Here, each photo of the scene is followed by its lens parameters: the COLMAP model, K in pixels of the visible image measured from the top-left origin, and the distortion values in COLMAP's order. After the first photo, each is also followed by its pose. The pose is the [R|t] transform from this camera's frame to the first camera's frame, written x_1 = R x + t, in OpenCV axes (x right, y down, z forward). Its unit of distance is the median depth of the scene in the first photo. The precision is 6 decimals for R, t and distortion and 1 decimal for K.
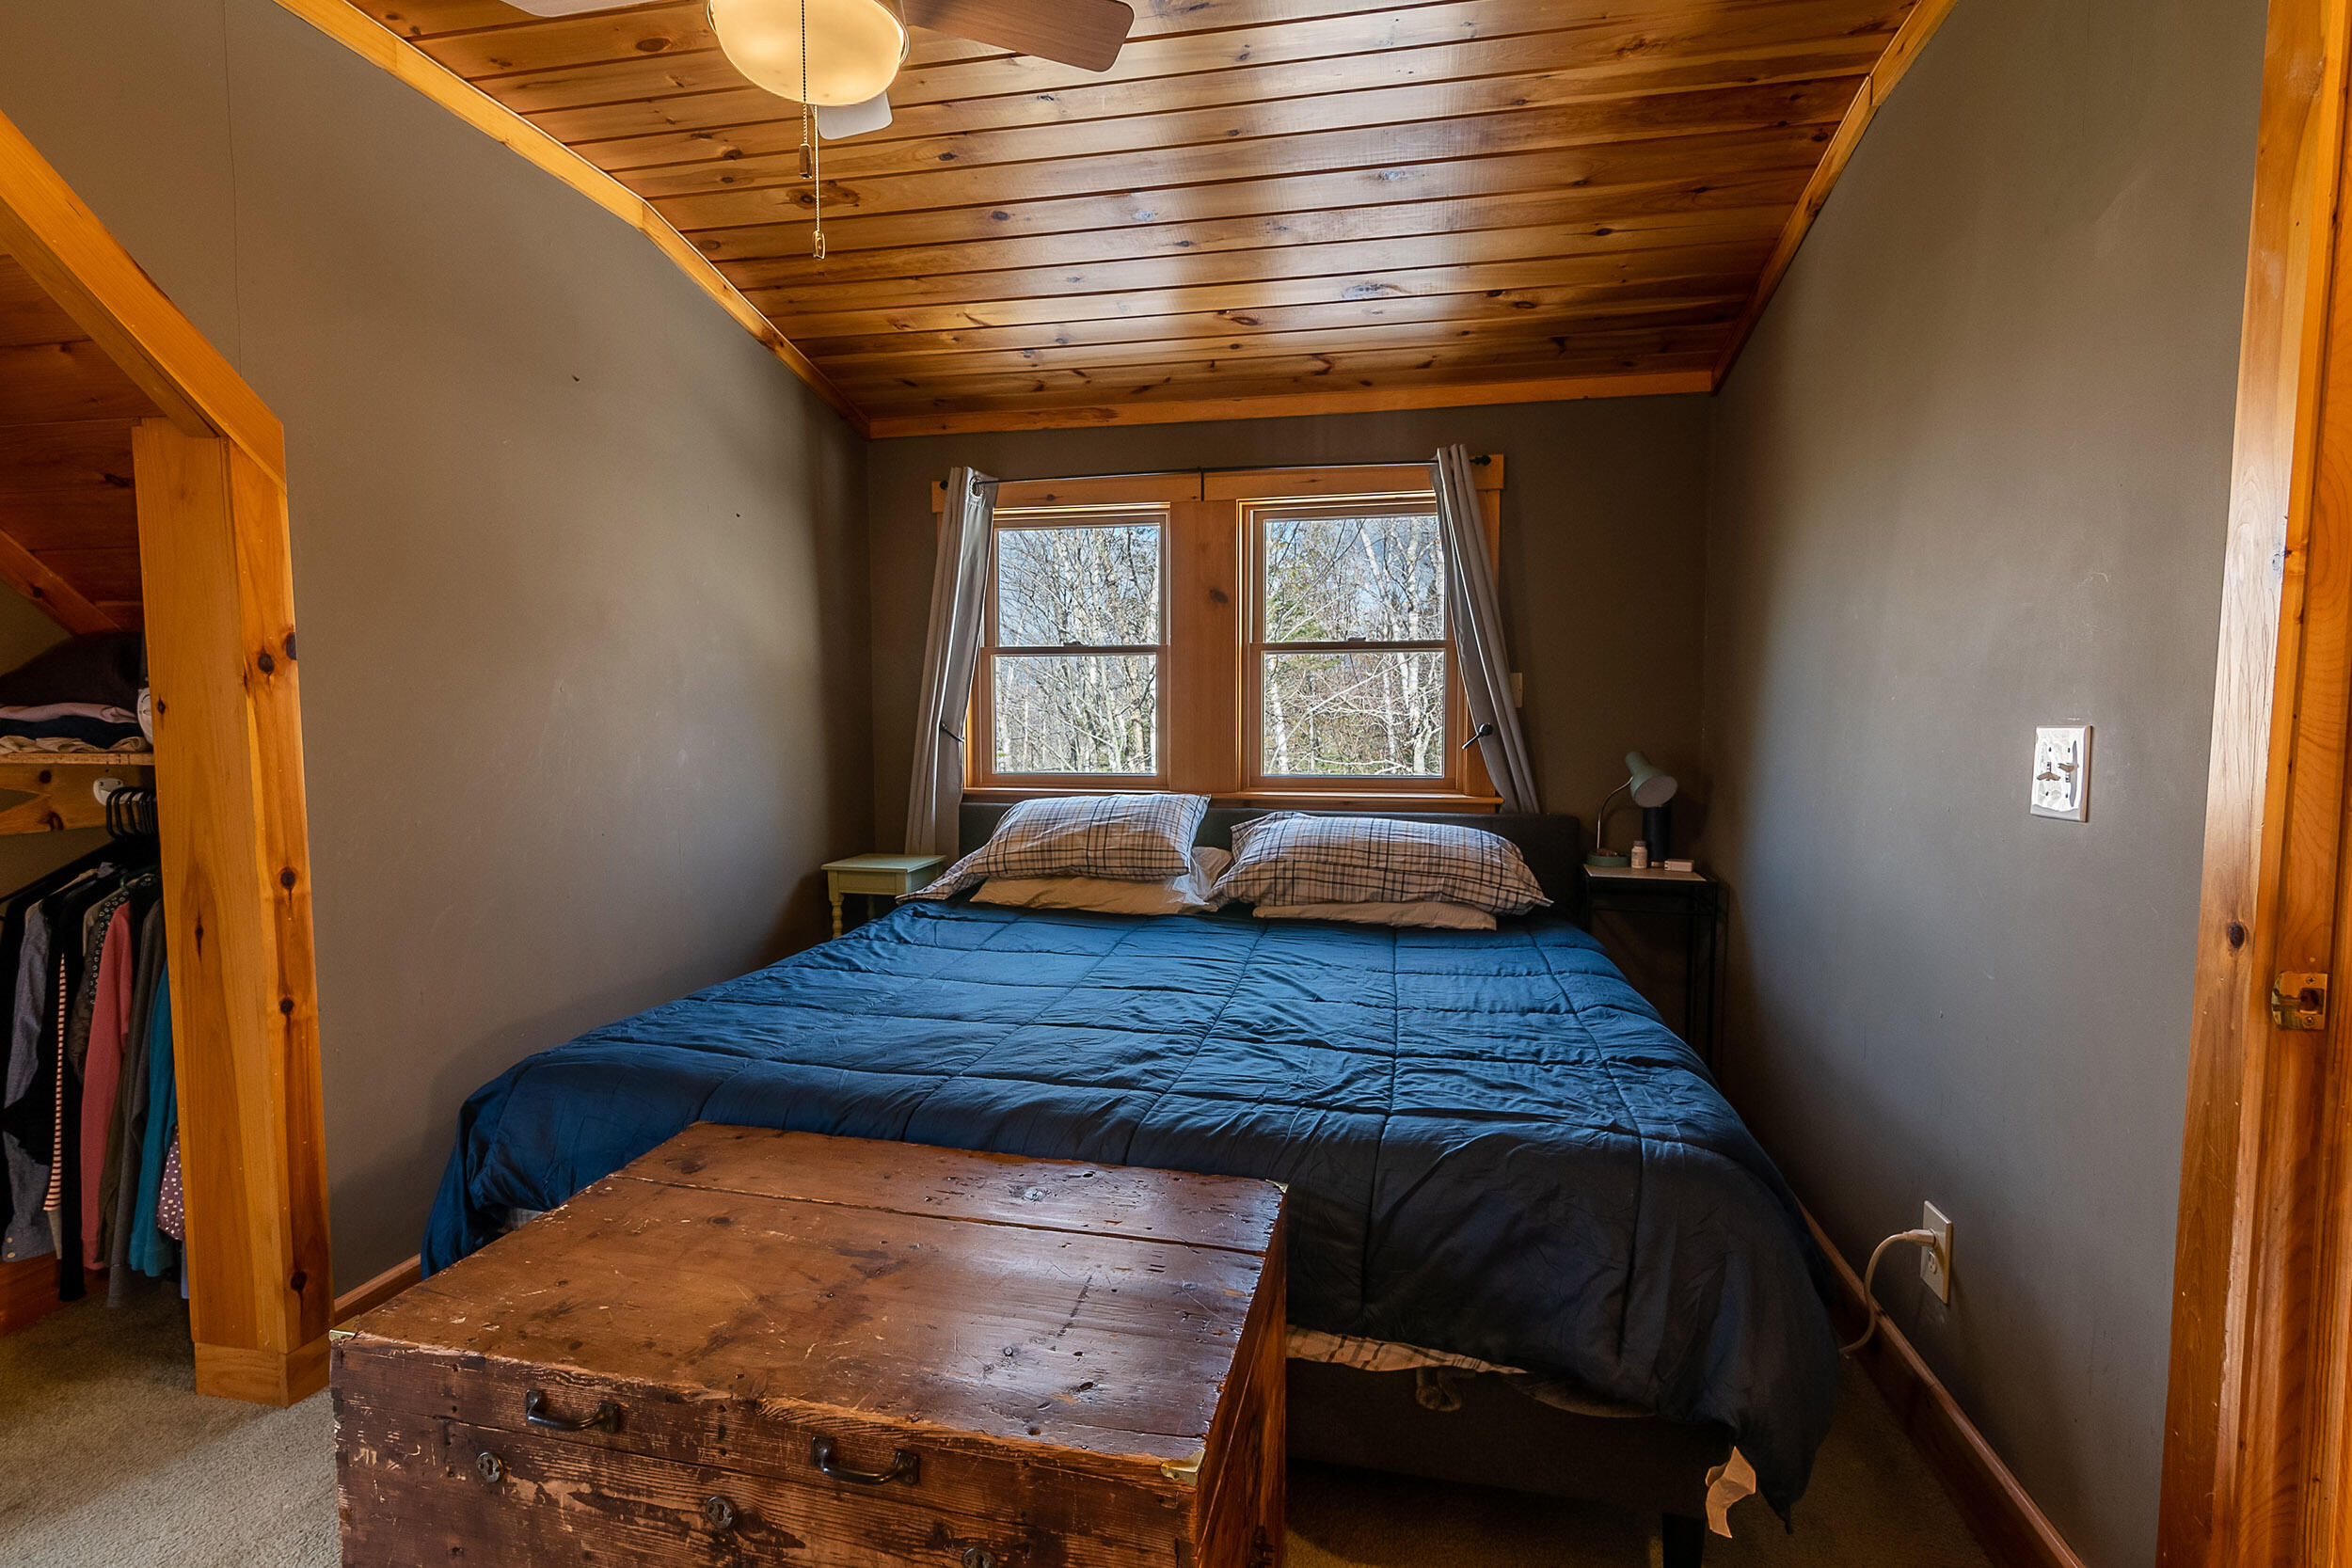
lens RADIAL K [[1134.6, 0, 1162.9], [0, 1134.6, 792.1], [0, 0, 1]] dist [0.003320, 0.000816]
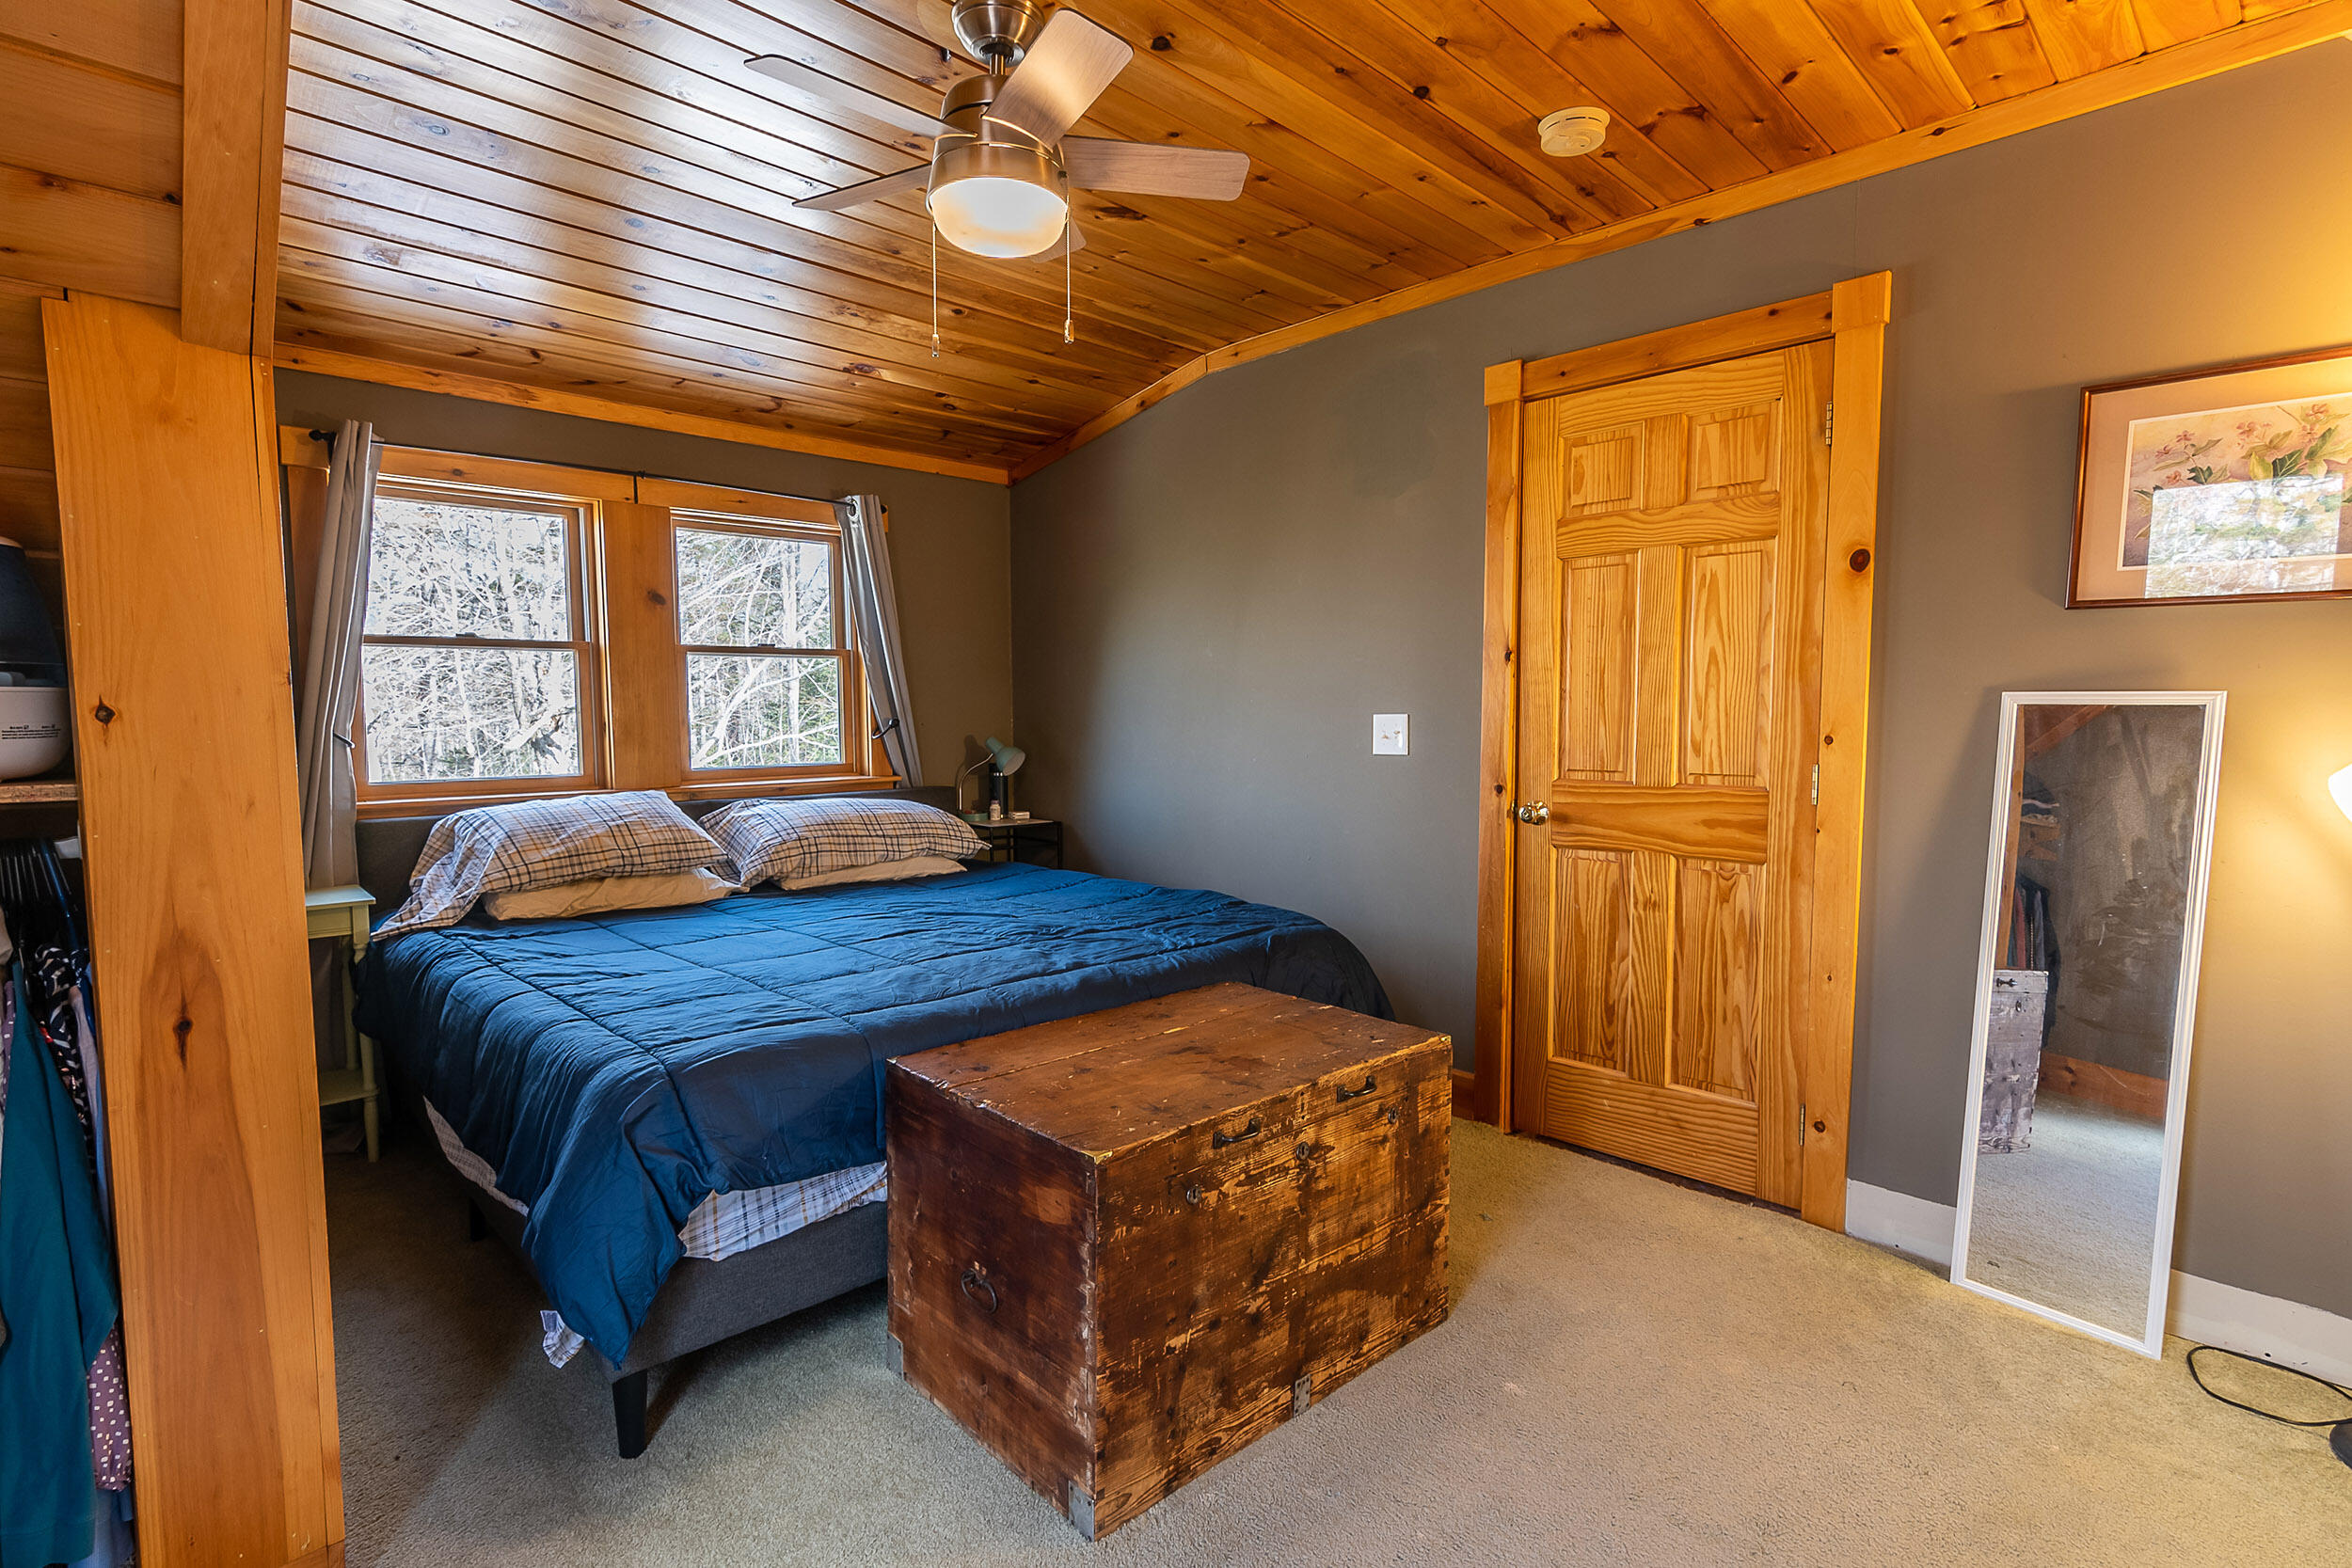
lens RADIAL K [[1134.6, 0, 1162.9], [0, 1134.6, 792.1], [0, 0, 1]] dist [0.003320, 0.000816]
pose [[0.555602, -0.066269, 0.828803, -0.650974], [0.061814, 0.997352, 0.038308, -0.008285], [-0.829147, 0.029948, 0.558227, 0.049798]]
